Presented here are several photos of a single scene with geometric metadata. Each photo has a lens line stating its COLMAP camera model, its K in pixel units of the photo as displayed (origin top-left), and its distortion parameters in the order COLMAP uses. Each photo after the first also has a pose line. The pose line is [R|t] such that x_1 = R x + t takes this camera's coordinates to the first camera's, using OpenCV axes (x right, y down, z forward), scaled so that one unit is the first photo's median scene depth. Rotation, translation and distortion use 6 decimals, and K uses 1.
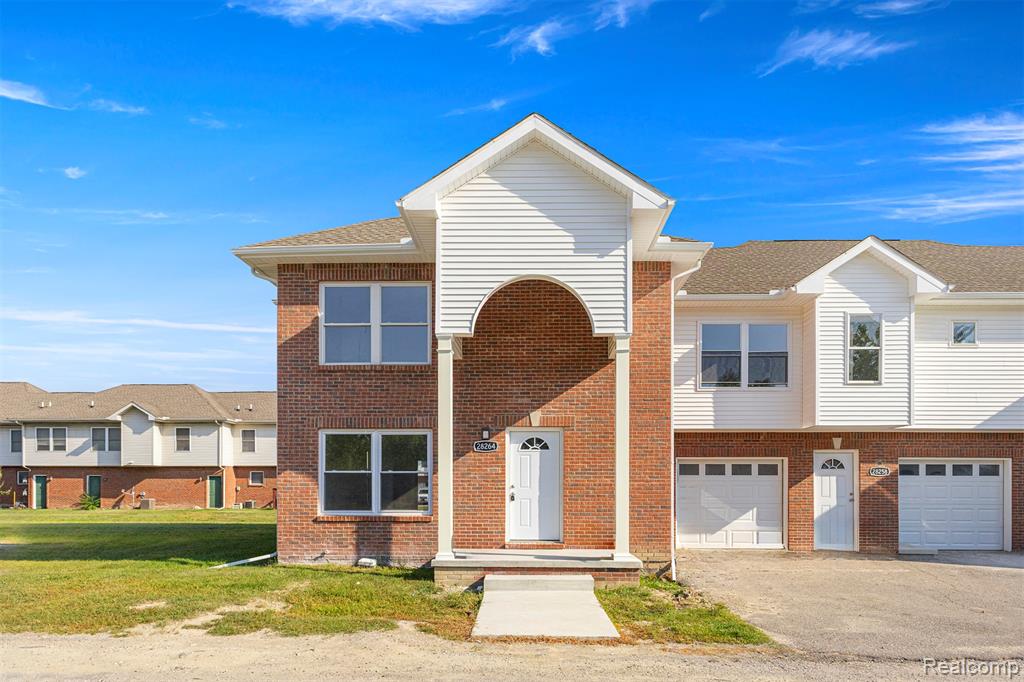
lens RADIAL K [[675.8, 0, 511.9], [0, 675.8, 405.6], [0, 0, 1]] dist [0.003462, 0.000962]
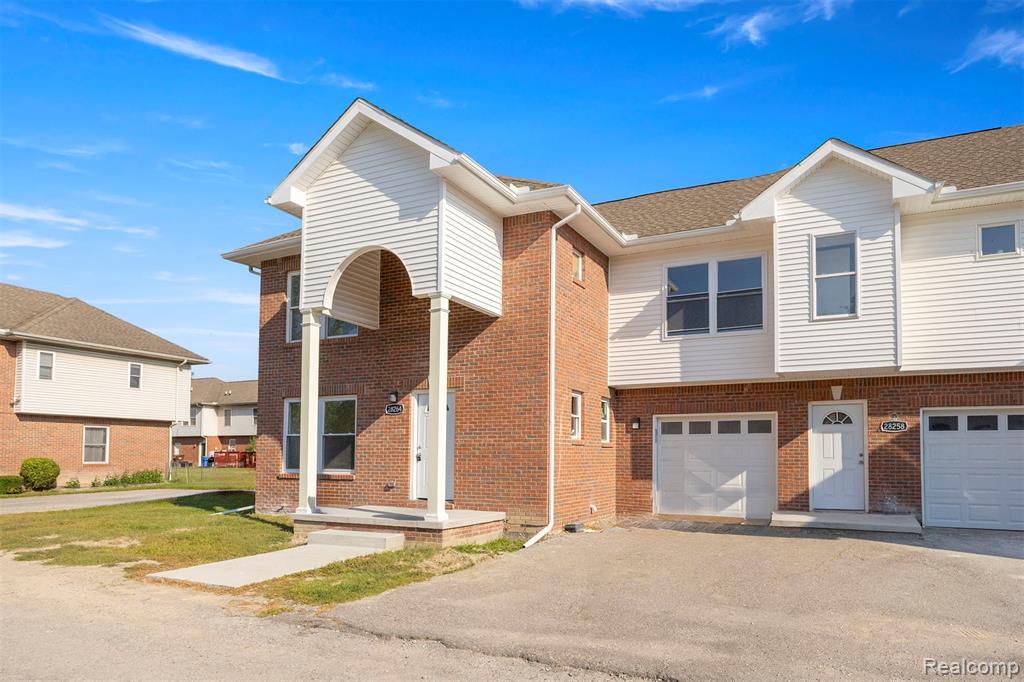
lens RADIAL K [[663.1, 0, 512.0], [0, 663.1, 341.0], [0, 0, 1]] dist [-0.002409, -0.001326]
pose [[0.907875, -0.071066, -0.413174, 0.537347], [0.052052, 0.997010, -0.057113, 0.021759], [0.415998, 0.030345, 0.908859, 0.123183]]
